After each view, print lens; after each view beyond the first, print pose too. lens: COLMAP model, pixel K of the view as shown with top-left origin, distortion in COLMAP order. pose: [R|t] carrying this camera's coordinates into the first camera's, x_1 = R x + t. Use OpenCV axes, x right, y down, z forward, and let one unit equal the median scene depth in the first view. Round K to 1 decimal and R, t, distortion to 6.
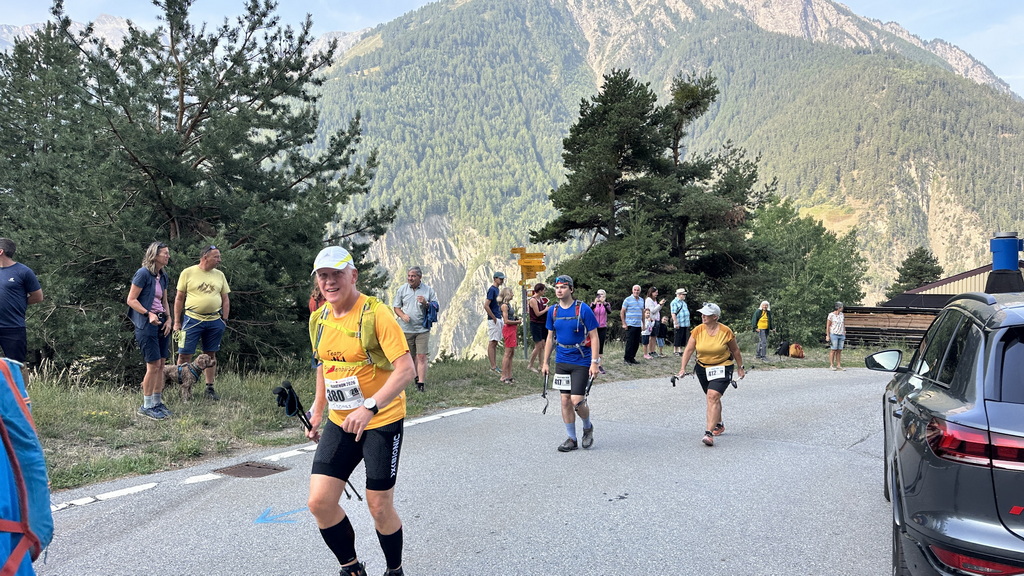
lens RADIAL K [[722.4, 0, 508.0], [0, 722.4, 296.5], [0, 0, 1]] dist [0.057824, -0.068169]
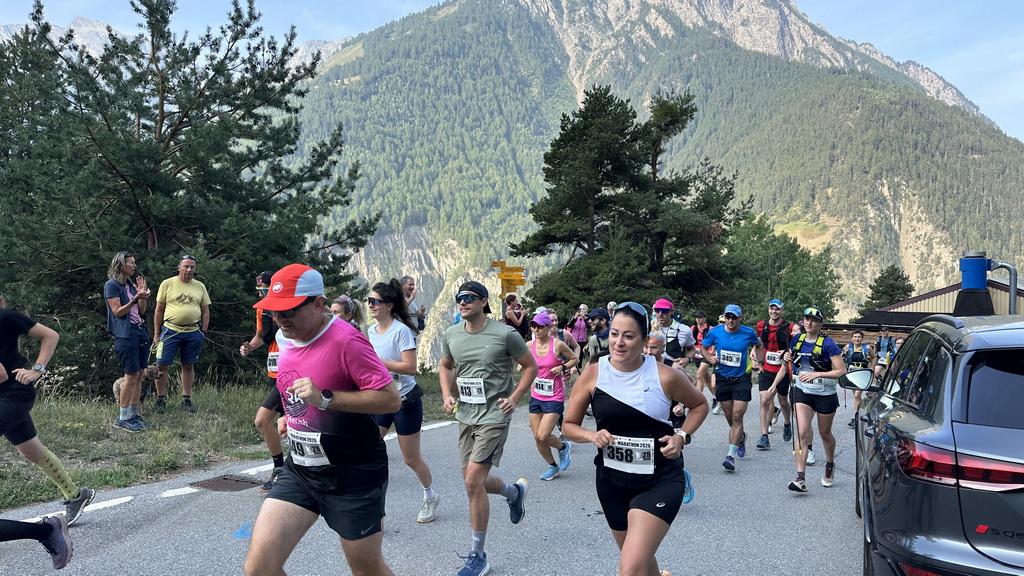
lens RADIAL K [[722.4, 0, 508.6], [0, 722.4, 303.1], [0, 0, 1]] dist [0.057824, -0.068169]
pose [[0.999454, 0.012267, 0.030686, -0.001557], [-0.012041, 0.999899, -0.007551, -0.001655], [-0.030775, 0.007177, 0.999501, -0.002626]]
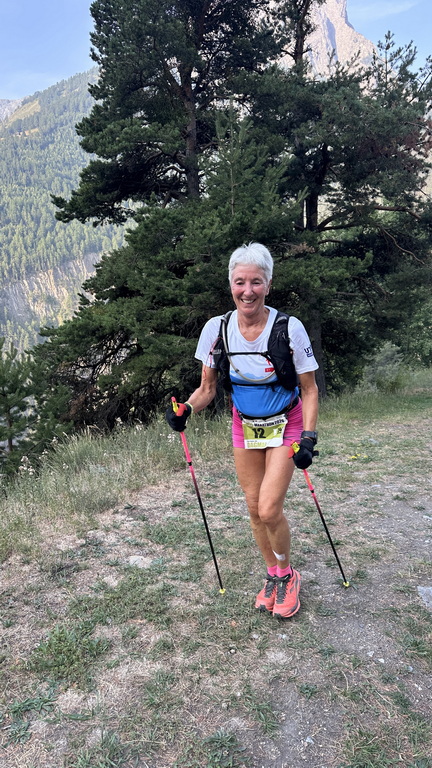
lens RADIAL K [[541.8, 0, 212.9], [0, 541.8, 387.5], [0, 0, 1]] dist [0.057824, -0.068169]
pose [[0.994181, -0.046862, 0.096998, 0.162630], [0.033766, 0.990608, 0.132499, 0.005618], [-0.102296, -0.128453, 0.986426, 0.824826]]
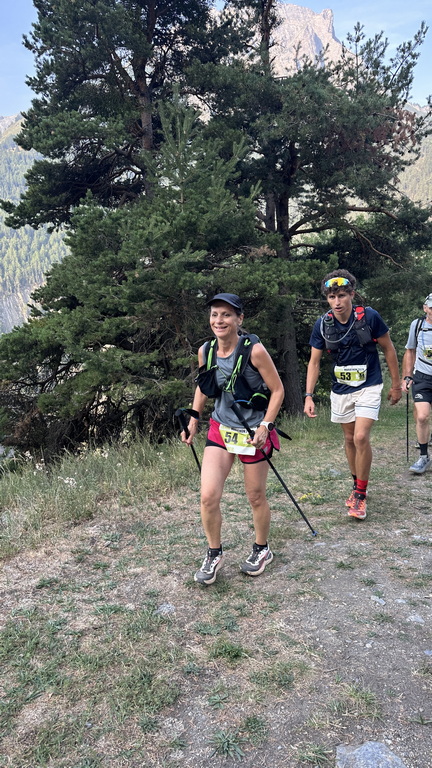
lens RADIAL K [[541.8, 0, 212.1], [0, 541.8, 379.4], [0, 0, 1]] dist [0.057824, -0.068169]
pose [[0.992673, -0.059319, 0.105270, 0.203403], [0.048660, 0.993687, 0.101083, 0.006040], [-0.110602, -0.095220, 0.989293, 0.874471]]
